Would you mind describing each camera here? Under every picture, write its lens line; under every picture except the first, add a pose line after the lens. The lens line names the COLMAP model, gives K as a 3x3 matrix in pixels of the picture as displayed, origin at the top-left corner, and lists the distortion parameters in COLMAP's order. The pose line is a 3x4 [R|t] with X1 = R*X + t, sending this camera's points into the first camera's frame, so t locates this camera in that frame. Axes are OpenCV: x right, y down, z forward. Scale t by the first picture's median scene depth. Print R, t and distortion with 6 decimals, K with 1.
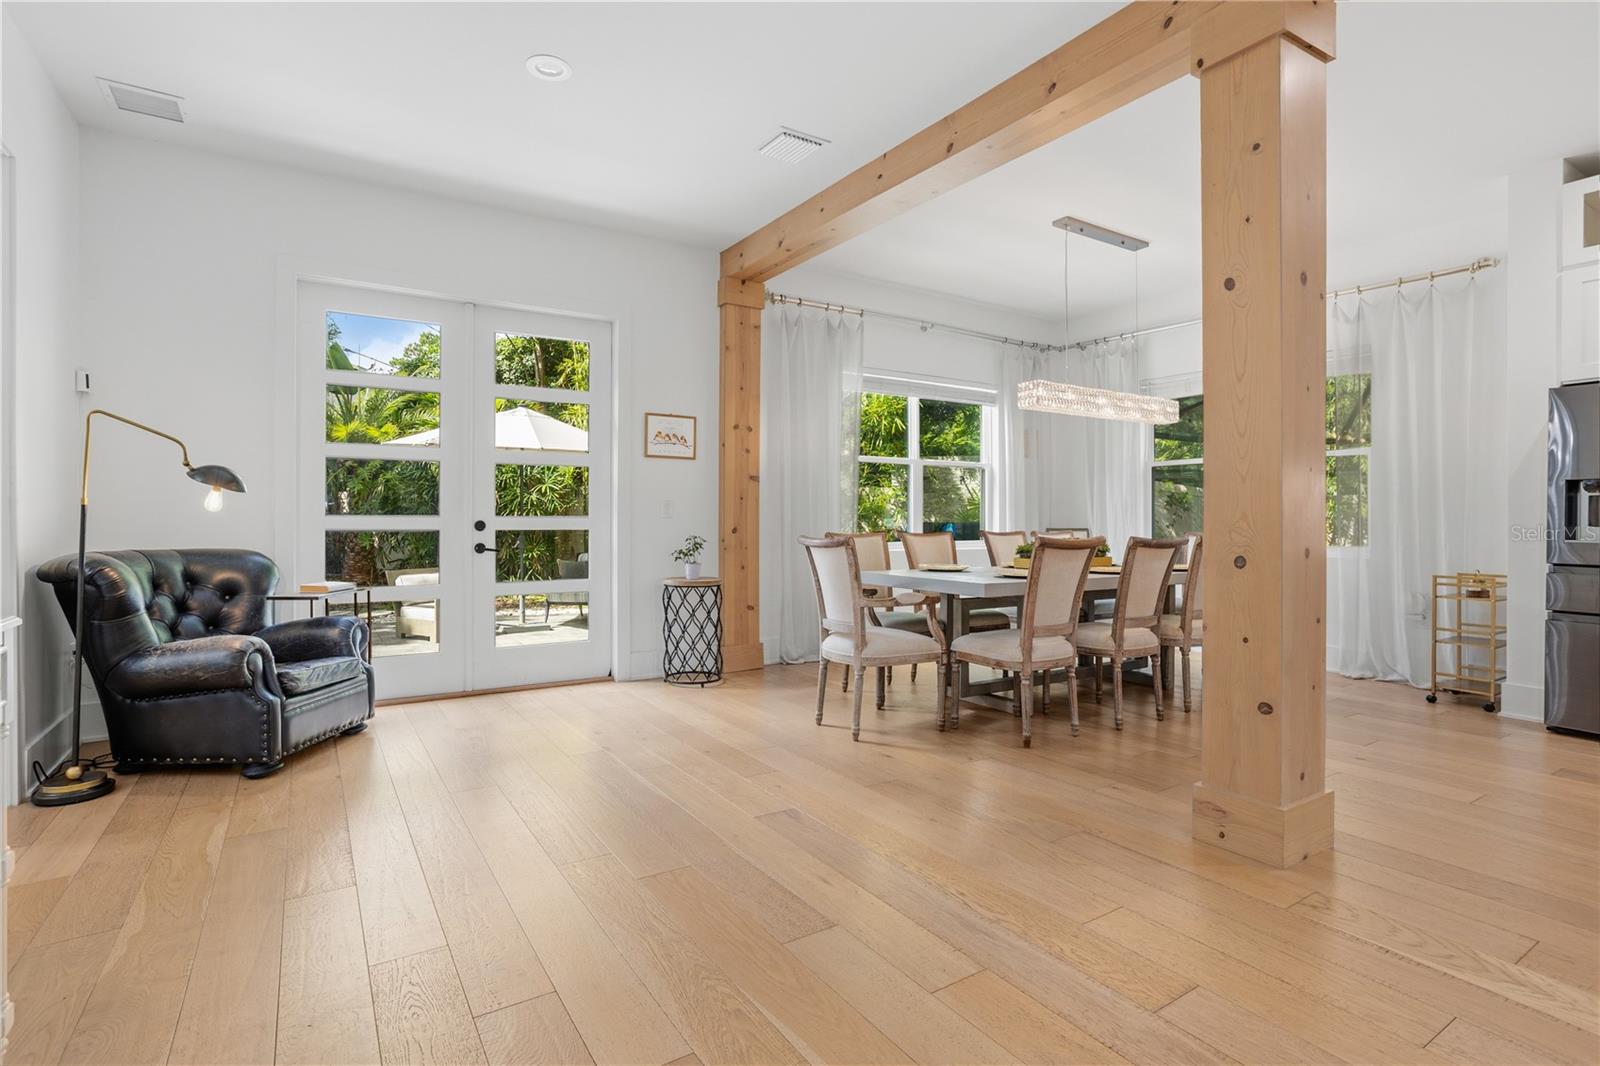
lens RADIAL K [[784.5, 0, 790.1], [0, 784.5, 527.8], [0, 0, 1]] dist [-0.049402, 0.026914]
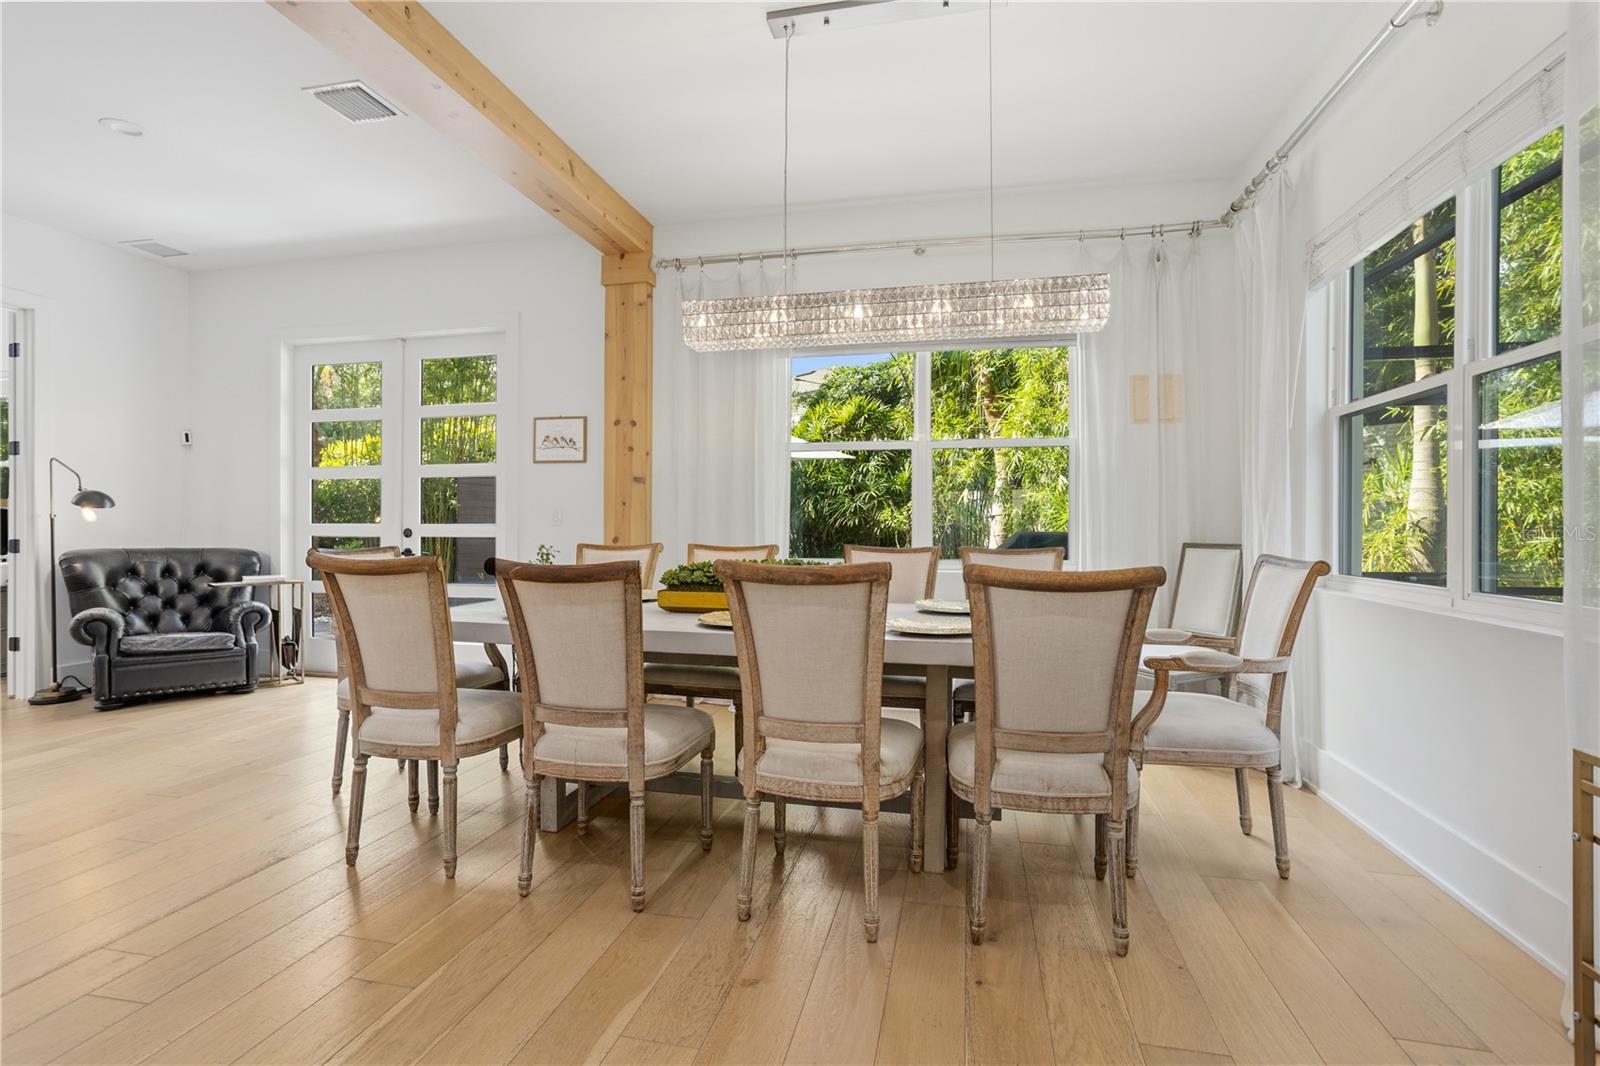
lens RADIAL K [[780.8, 0, 795.3], [0, 780.8, 526.8], [0, 0, 1]] dist [-0.042473, 0.028280]
pose [[0.696376, 0.000024, -0.717677, 0.775643], [-0.008744, 0.999926, -0.008450, -0.006615], [0.717623, 0.012160, 0.696325, 0.594442]]
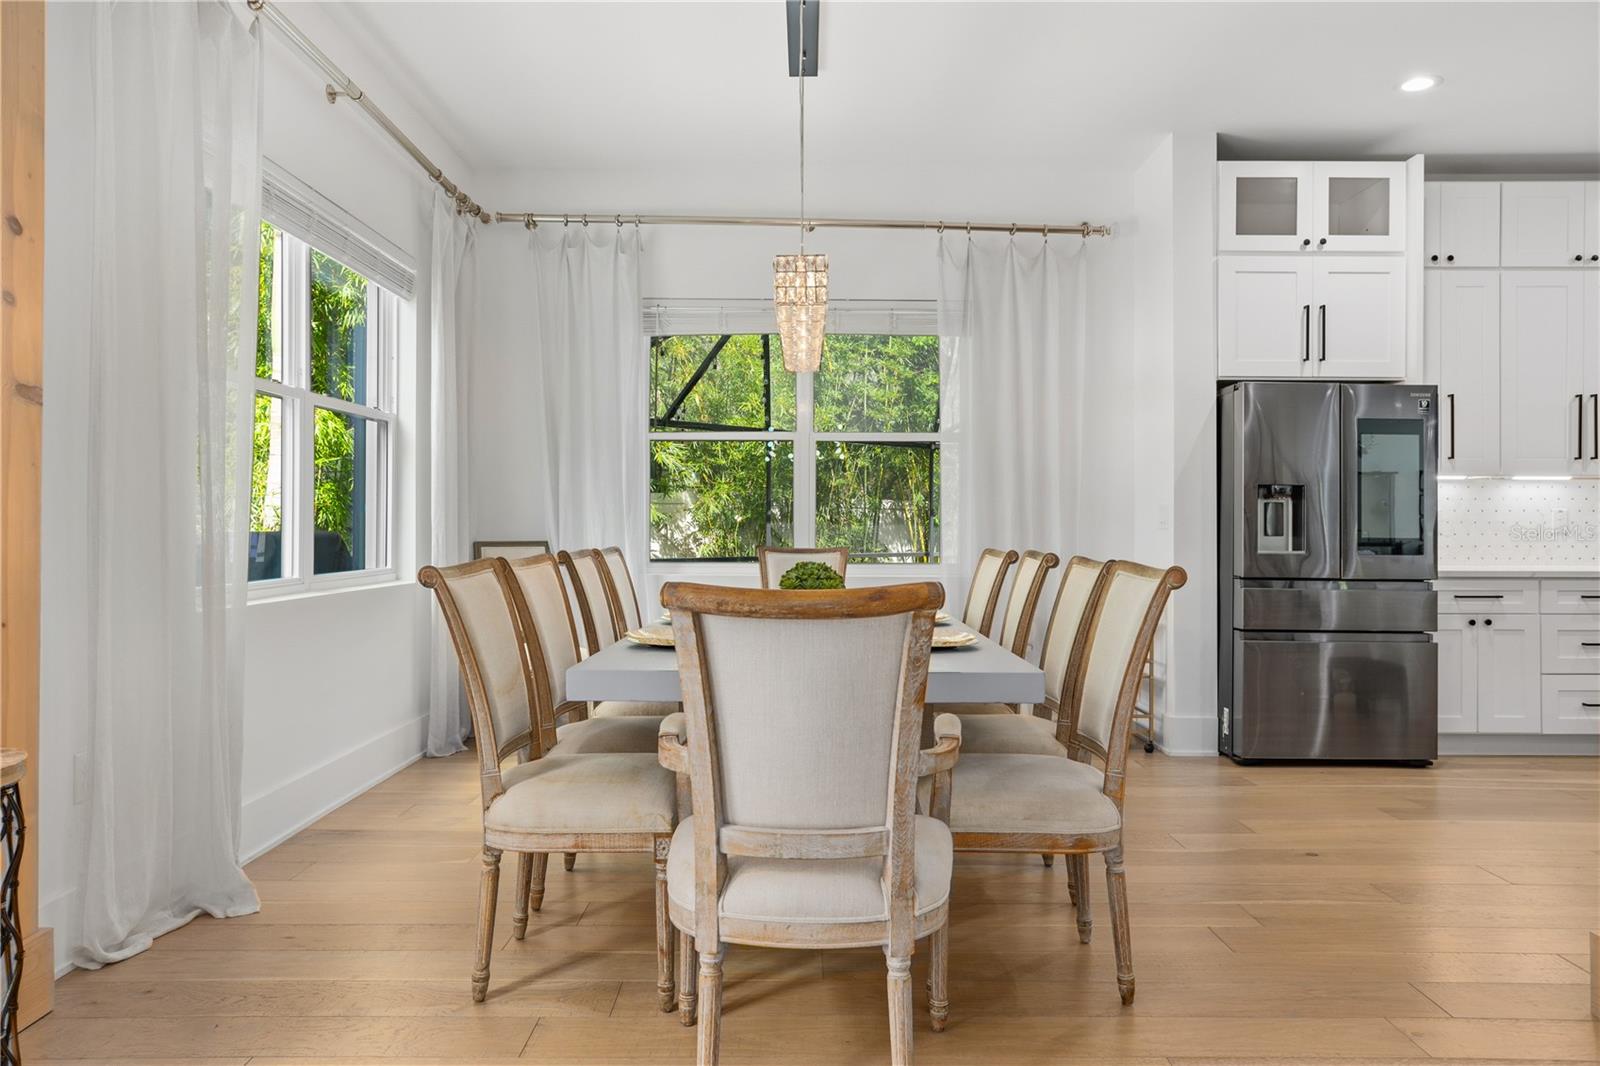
lens RADIAL K [[1052.5, 0, 800.0], [0, 1052.5, 533.0], [0, 0, 1]] dist [0.000738, 0.004967]
pose [[0.532853, -0.000973, 0.846207, -0.269490], [0.006107, 0.999978, -0.002696, -0.004031], [-0.846186, 0.006605, 0.532847, 0.636605]]
